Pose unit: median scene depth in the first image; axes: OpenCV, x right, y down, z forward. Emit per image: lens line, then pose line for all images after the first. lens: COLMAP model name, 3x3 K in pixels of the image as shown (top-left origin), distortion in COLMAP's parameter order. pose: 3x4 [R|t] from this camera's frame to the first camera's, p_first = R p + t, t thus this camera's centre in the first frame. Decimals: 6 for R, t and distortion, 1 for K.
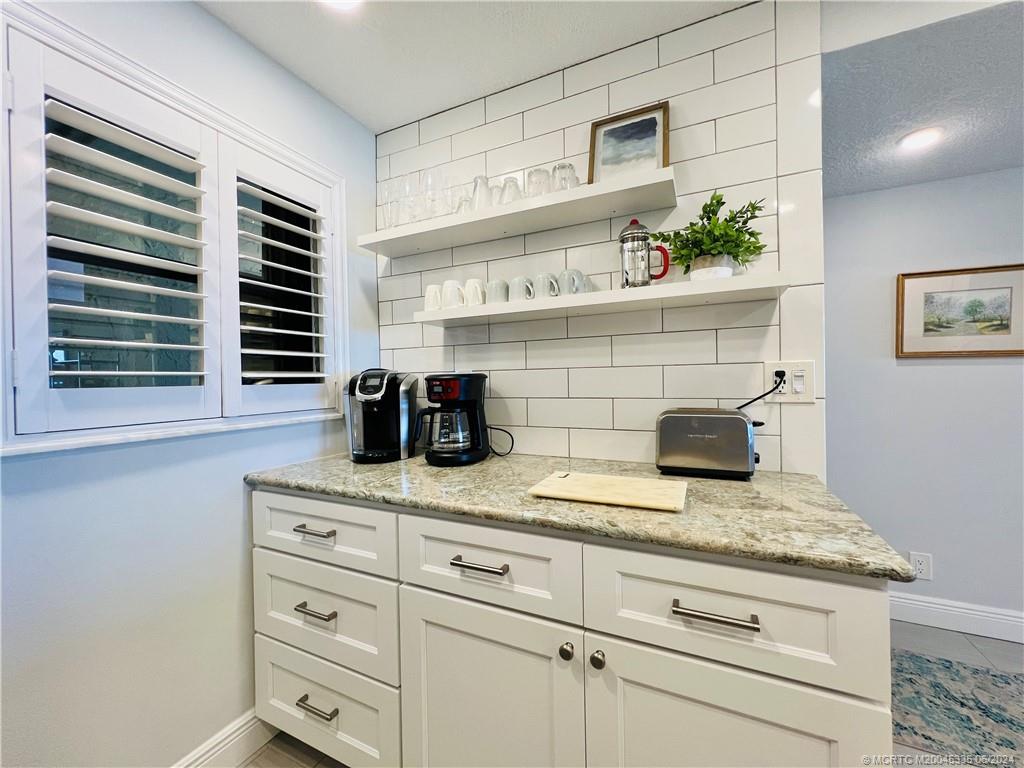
lens RADIAL K [[410.4, 0, 509.0], [0, 410.4, 381.3], [0, 0, 1]] dist [-0.000315, -0.000087]
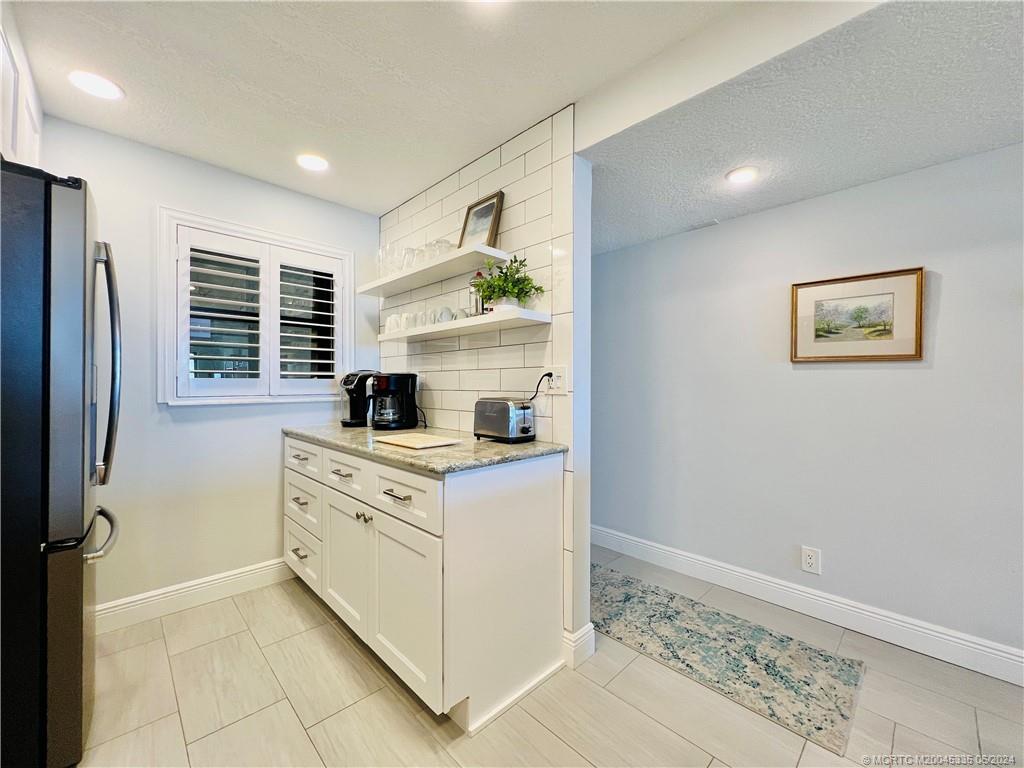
lens RADIAL K [[410.4, 0, 509.0], [0, 410.4, 381.3], [0, 0, 1]] dist [-0.000315, -0.000087]
pose [[0.940898, 0.013692, -0.338413, 0.794847], [-0.016208, 0.999858, -0.004610, 0.011347], [0.338302, 0.009823, 0.940986, -0.326281]]
